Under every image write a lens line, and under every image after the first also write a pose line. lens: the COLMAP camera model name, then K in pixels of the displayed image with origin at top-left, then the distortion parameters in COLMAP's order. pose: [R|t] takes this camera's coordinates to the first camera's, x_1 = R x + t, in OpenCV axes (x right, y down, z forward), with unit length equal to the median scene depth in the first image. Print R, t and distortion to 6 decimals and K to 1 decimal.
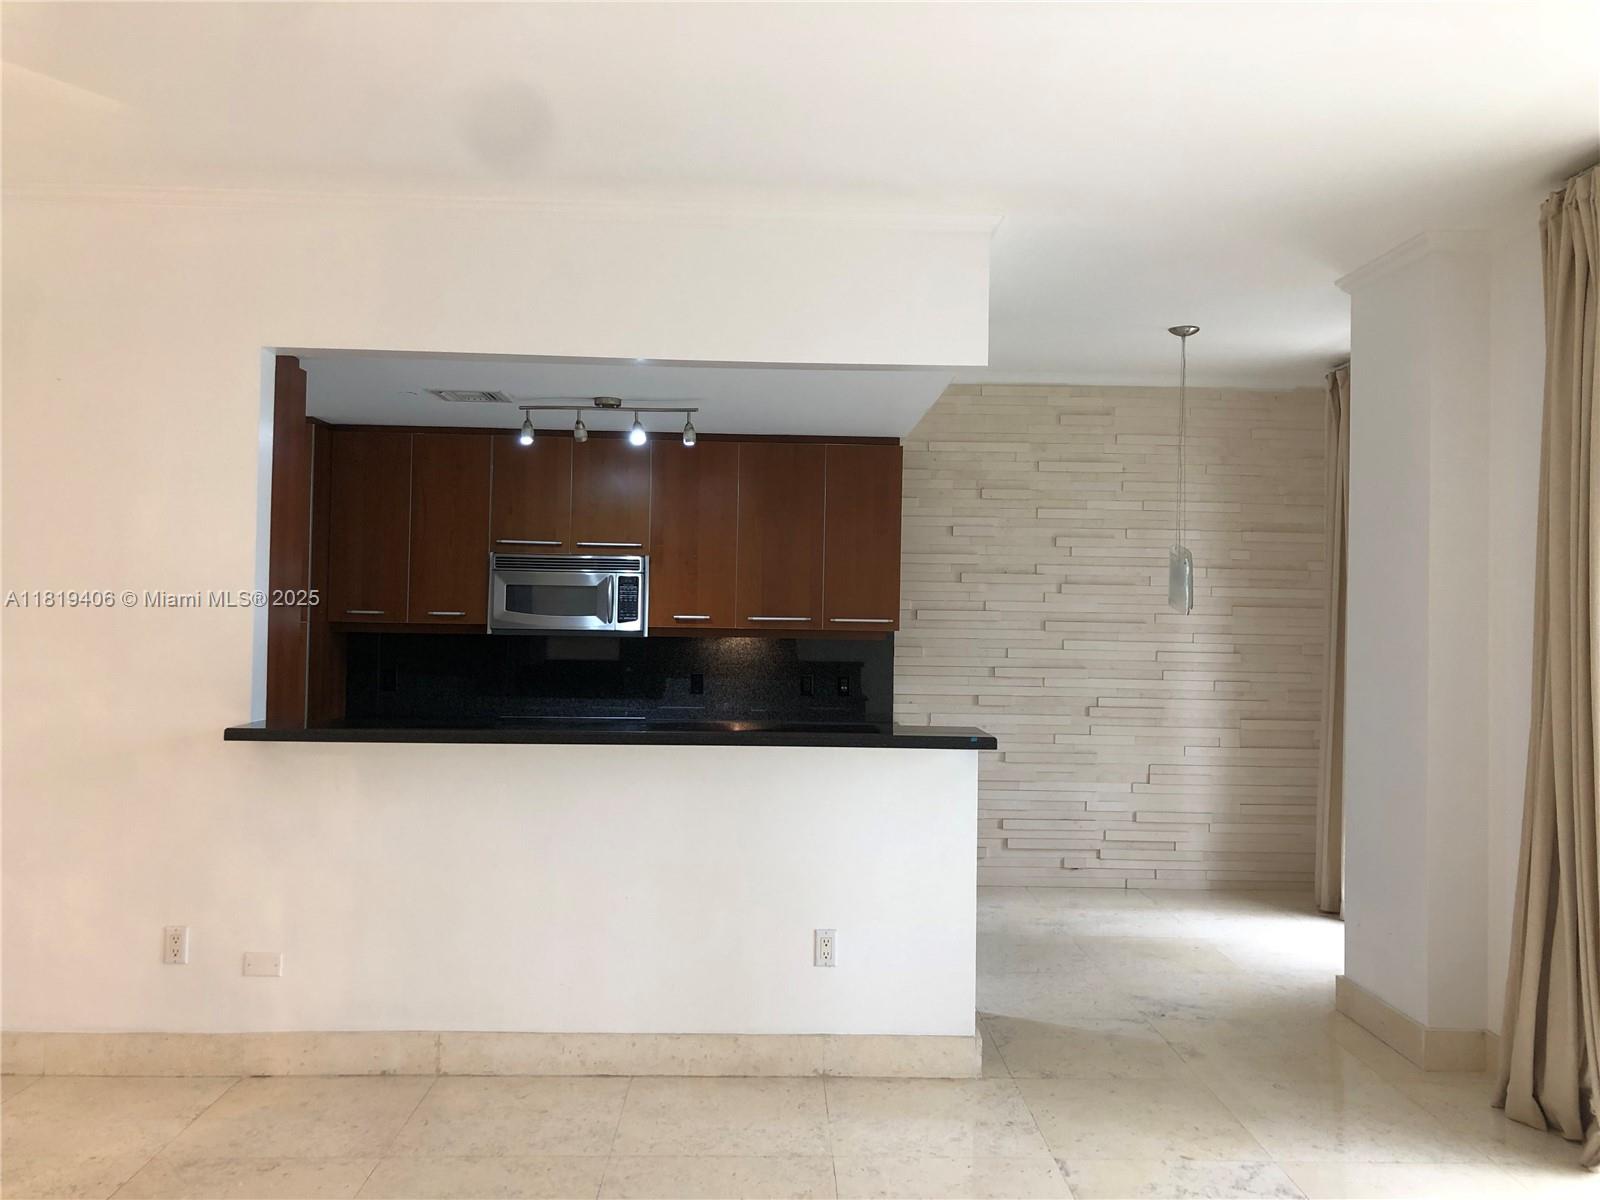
lens RADIAL K [[1324.3, 0, 799.5], [0, 1324.3, 591.1], [0, 0, 1]] dist [0.049034, -0.051679]
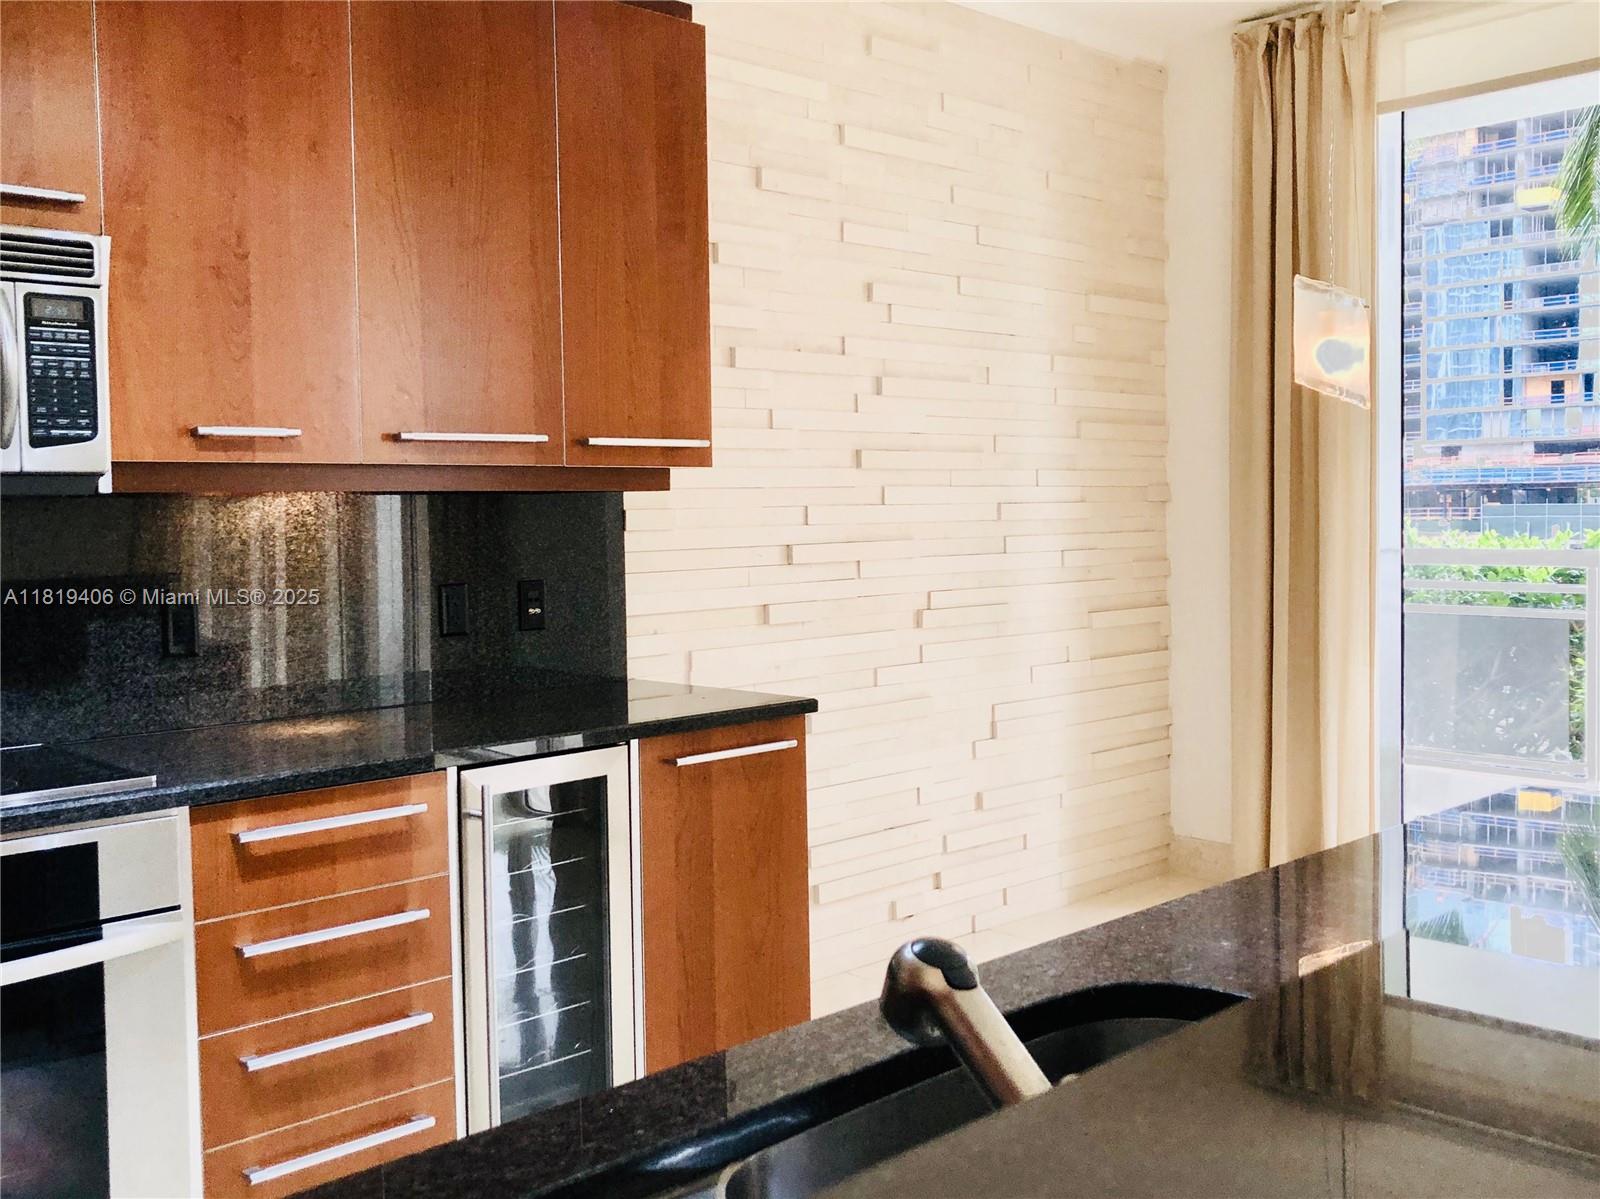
lens RADIAL K [[1569.6, 0, 800.8], [0, 1569.6, 595.7], [0, 0, 1]] dist [0.072634, 0.000000]
pose [[0.740608, -0.069255, 0.668359, -0.236930], [0.024315, 0.996785, 0.076344, 0.032004], [-0.671498, -0.040290, 0.739911, 0.567774]]
